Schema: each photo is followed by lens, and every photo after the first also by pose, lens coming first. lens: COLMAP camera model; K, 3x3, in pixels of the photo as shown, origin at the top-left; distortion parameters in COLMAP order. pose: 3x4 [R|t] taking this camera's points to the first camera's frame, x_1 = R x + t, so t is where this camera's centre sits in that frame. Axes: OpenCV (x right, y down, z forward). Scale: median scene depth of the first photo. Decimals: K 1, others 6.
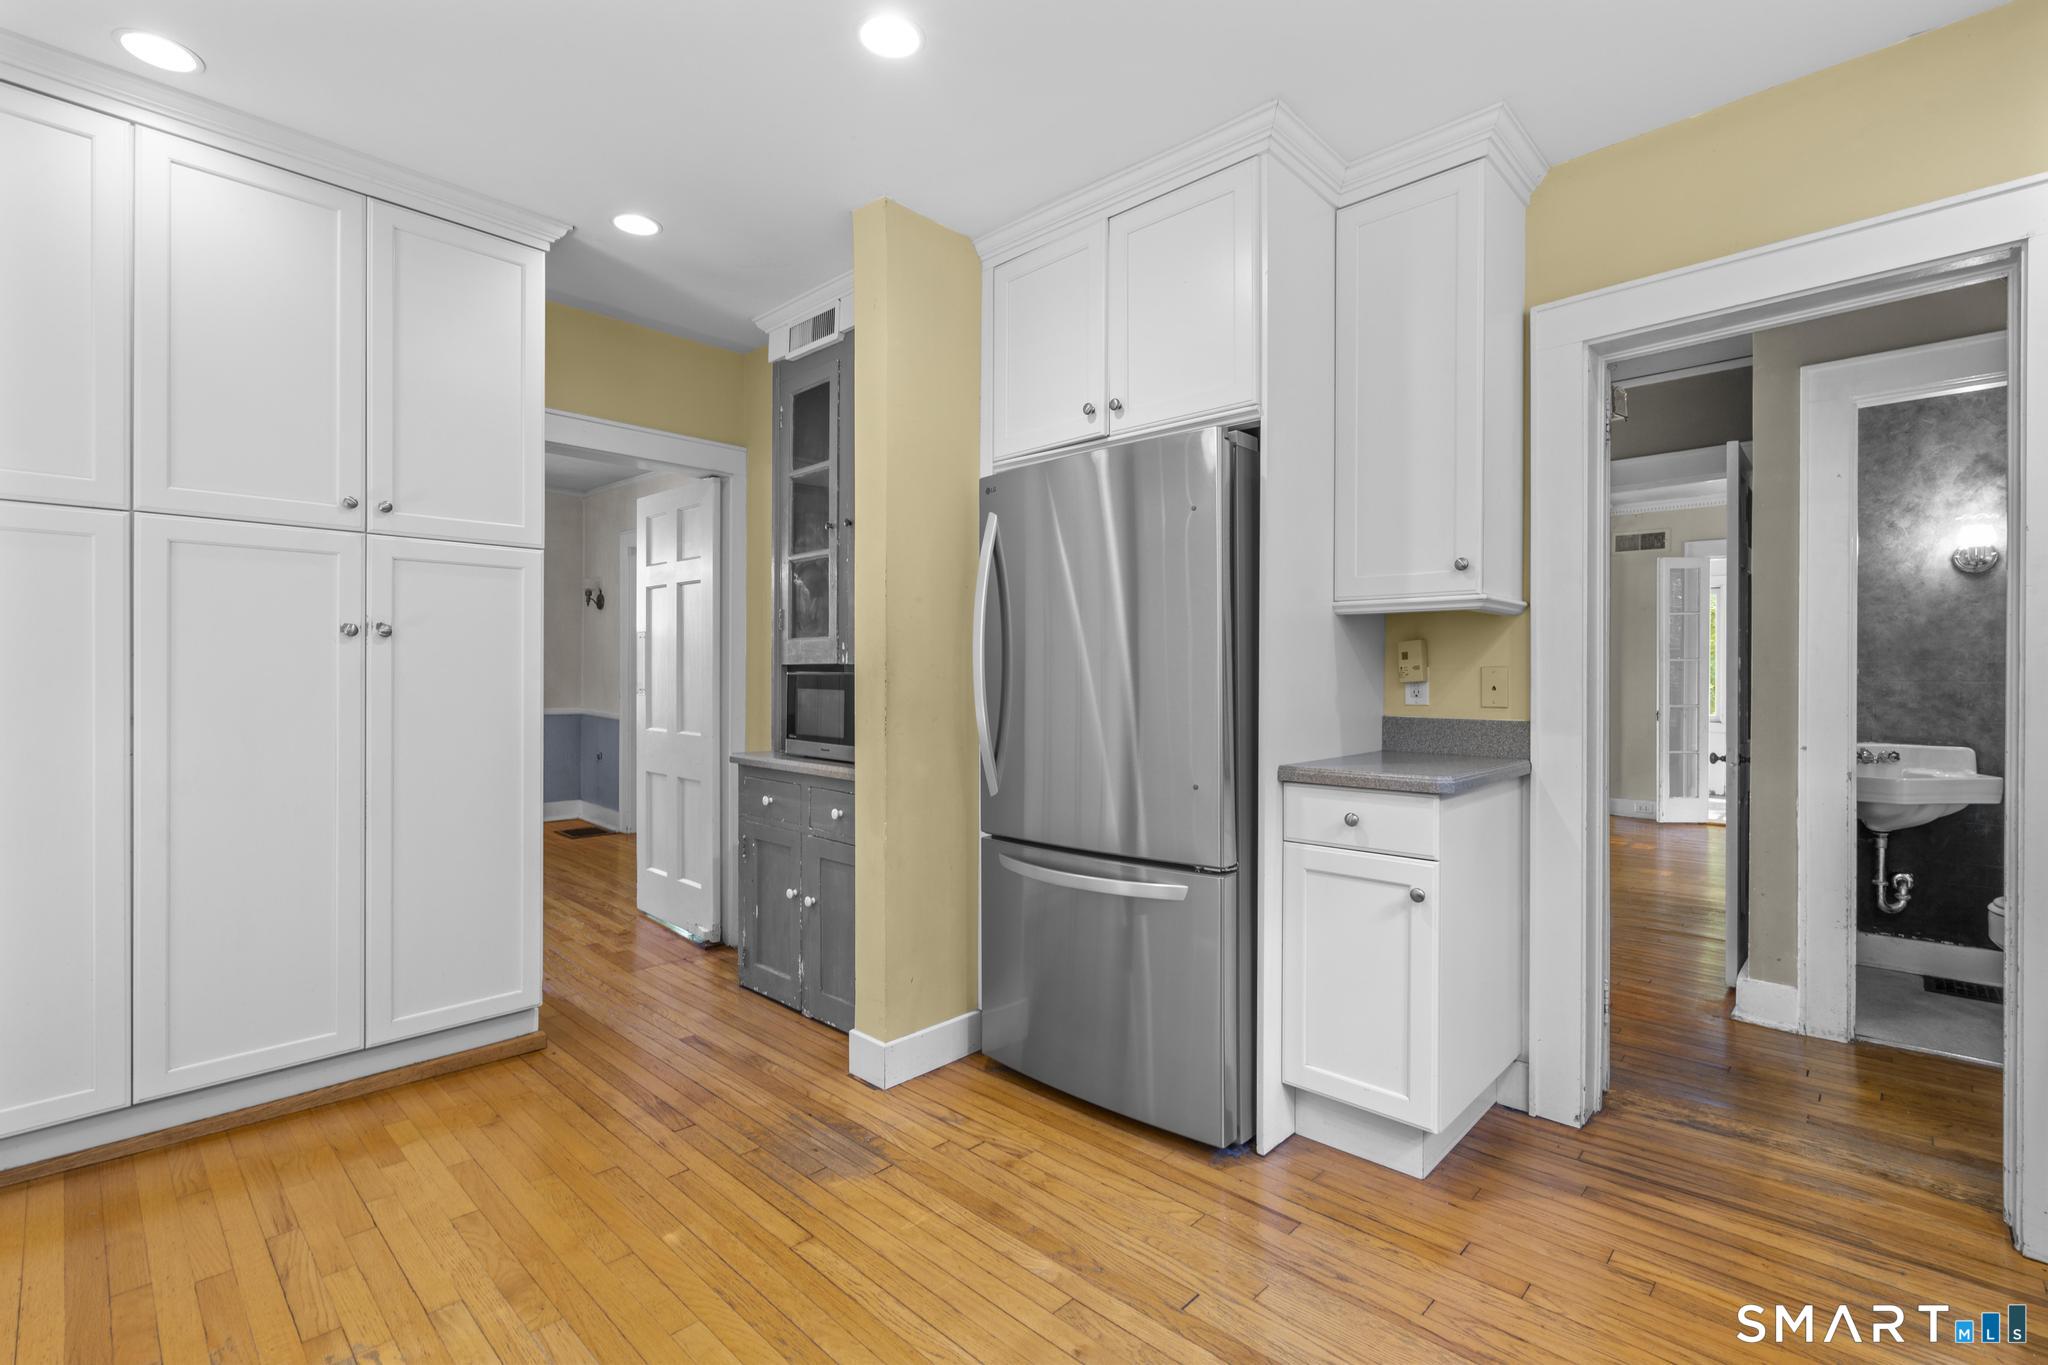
lens RADIAL K [[922.7, 0, 1025.0], [0, 922.7, 669.7], [0, 0, 1]] dist [-0.004503, 0.002878]
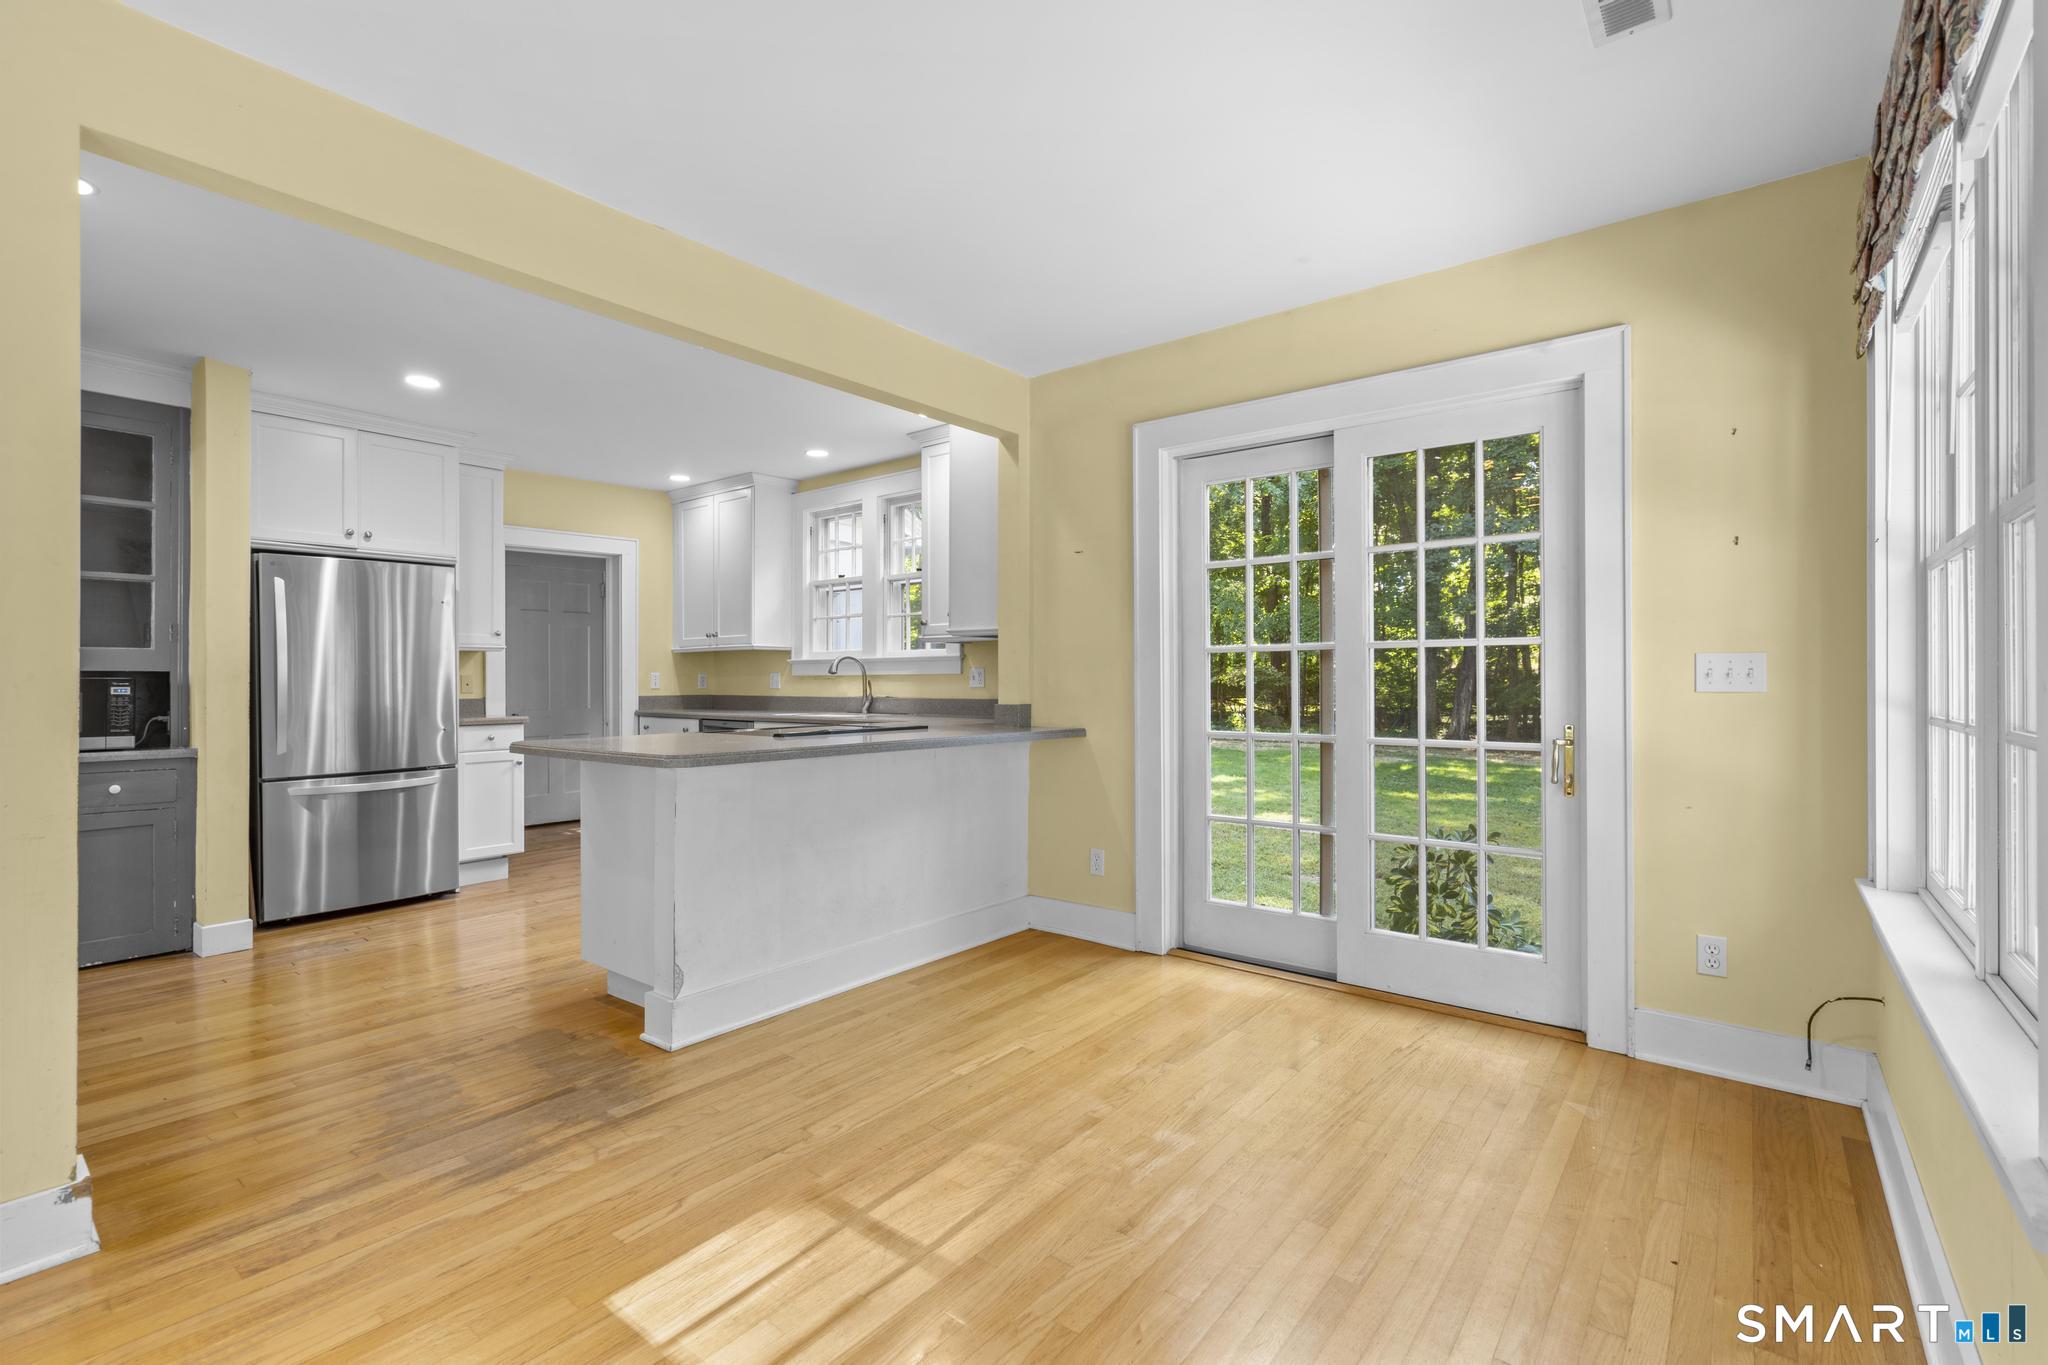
lens RADIAL K [[922.7, 0, 1023.9], [0, 922.7, 674.6], [0, 0, 1]] dist [-0.004503, 0.002878]
pose [[-0.093839, 0.002847, 0.995583, -1.917581], [0.001168, 0.999996, -0.002750, 0.003790], [-0.995587, 0.000905, -0.093842, -0.150186]]
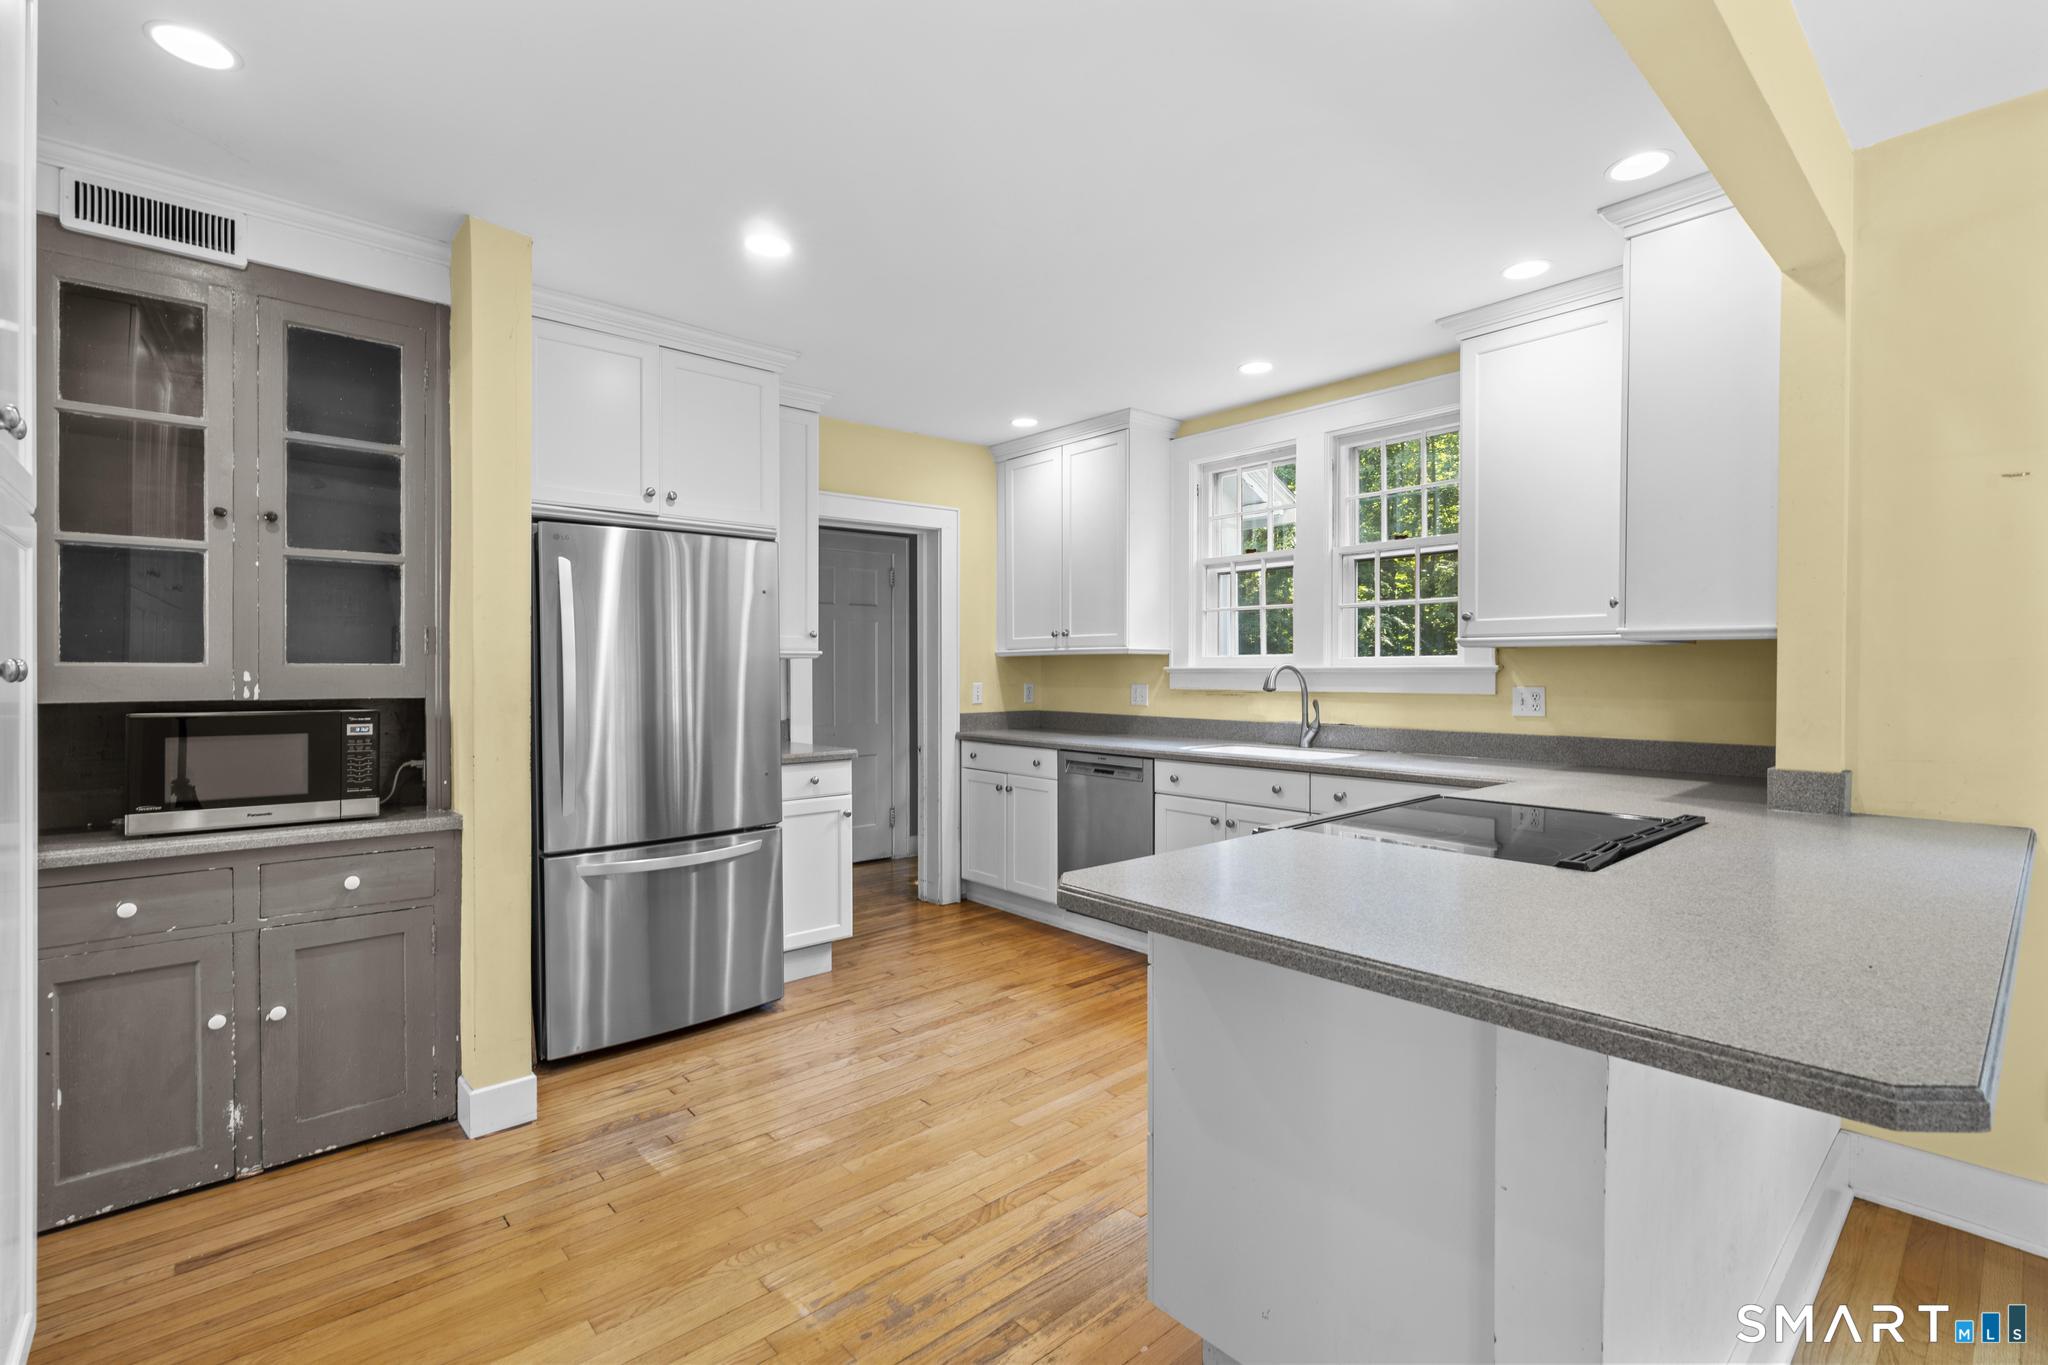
lens RADIAL K [[922.7, 0, 1019.8], [0, 922.7, 675.3], [0, 0, 1]] dist [-0.004503, 0.002878]
pose [[0.081014, -0.008365, 0.996678, -1.182835], [-0.001915, 0.999962, 0.008548, -0.045547], [-0.996711, -0.002601, 0.080995, 0.411524]]
